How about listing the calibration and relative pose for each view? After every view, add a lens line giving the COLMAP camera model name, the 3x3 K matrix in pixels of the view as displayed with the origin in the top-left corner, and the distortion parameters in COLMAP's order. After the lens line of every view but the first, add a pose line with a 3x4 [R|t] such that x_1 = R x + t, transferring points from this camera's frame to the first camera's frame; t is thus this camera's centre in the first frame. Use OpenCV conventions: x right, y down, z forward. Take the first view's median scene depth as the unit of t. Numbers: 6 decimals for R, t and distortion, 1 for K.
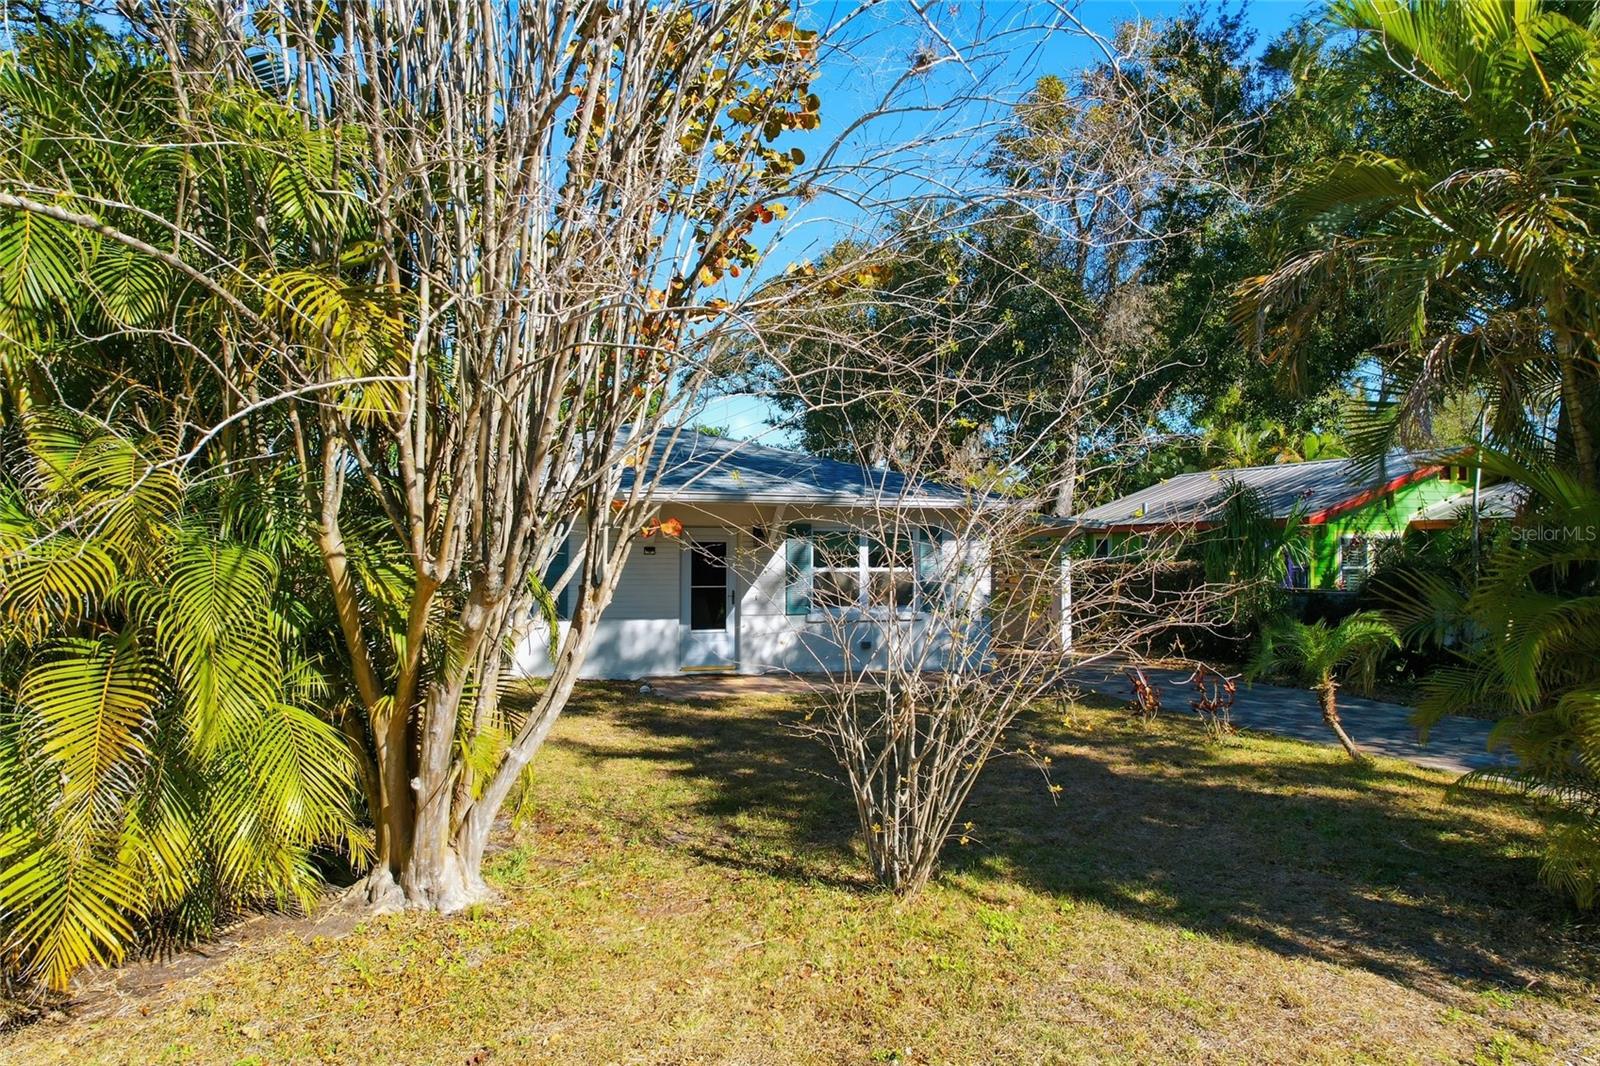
lens RADIAL K [[1049.4, 0, 797.8], [0, 1049.4, 537.8], [0, 0, 1]] dist [-0.057831, -0.001532]
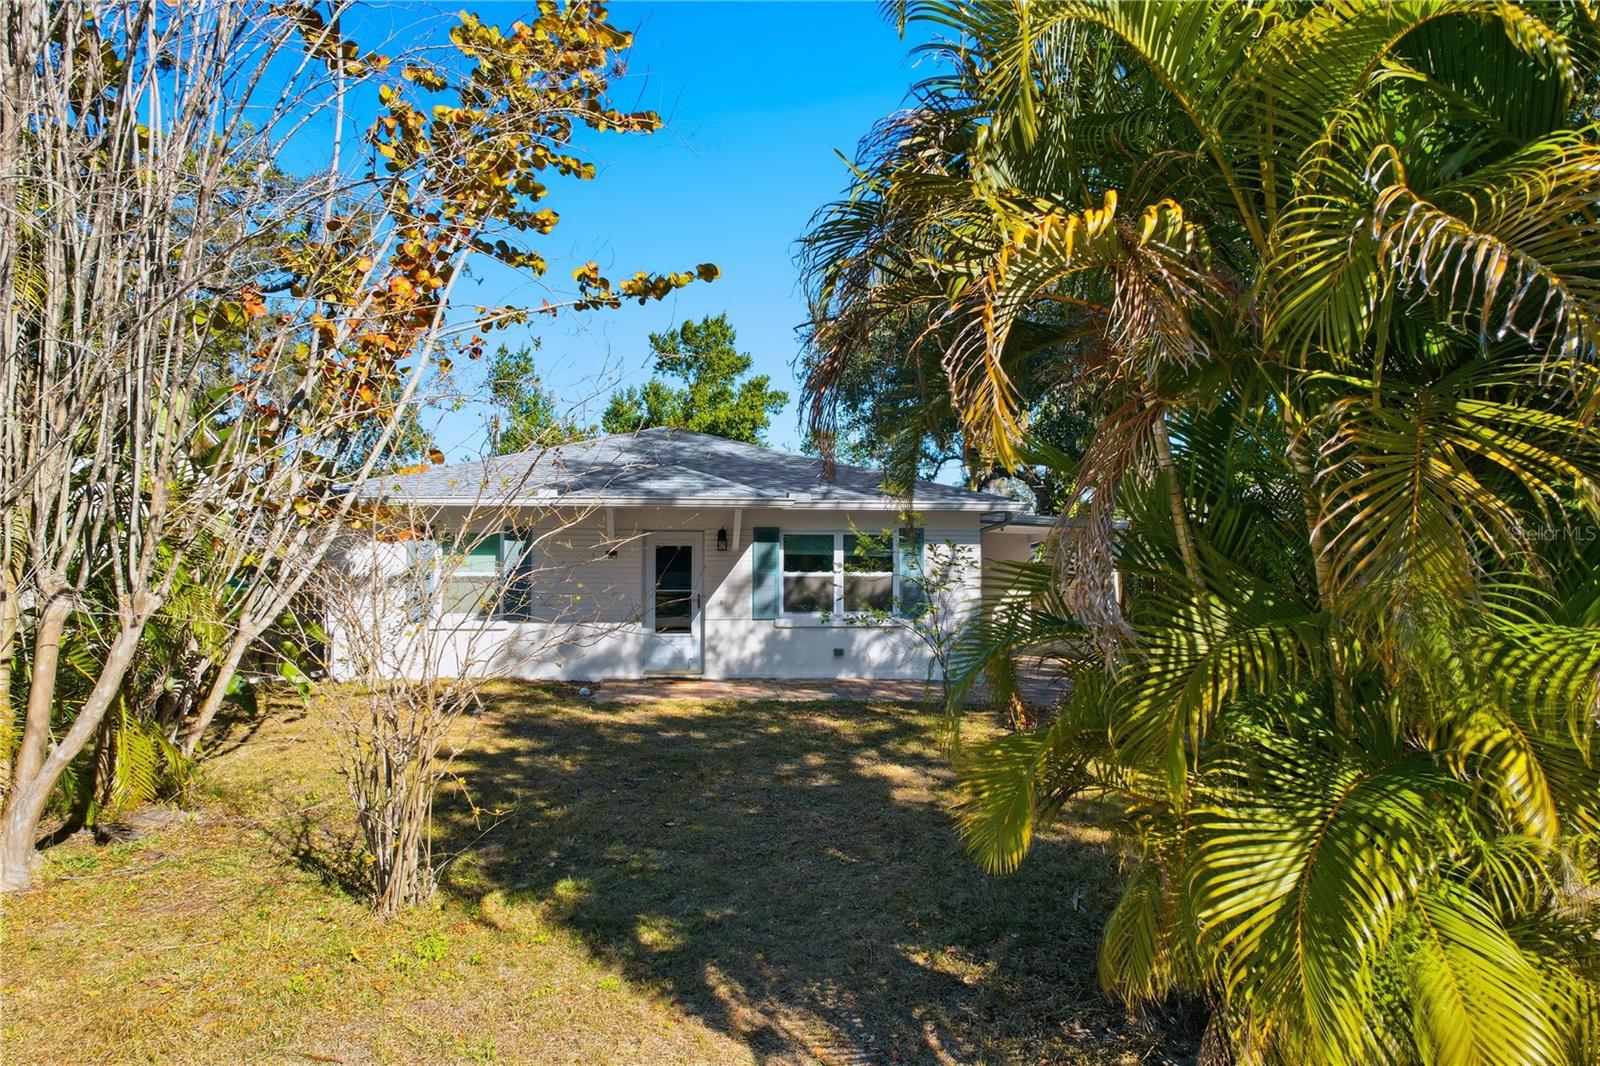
lens RADIAL K [[1049.4, 0, 806.3], [0, 1049.4, 534.8], [0, 0, 1]] dist [-0.057831, -0.001532]
pose [[0.984170, 0.001286, -0.177222, 0.214752], [-0.001882, 0.999993, -0.003195, -0.003103], [0.177217, 0.003478, 0.984166, 0.035894]]
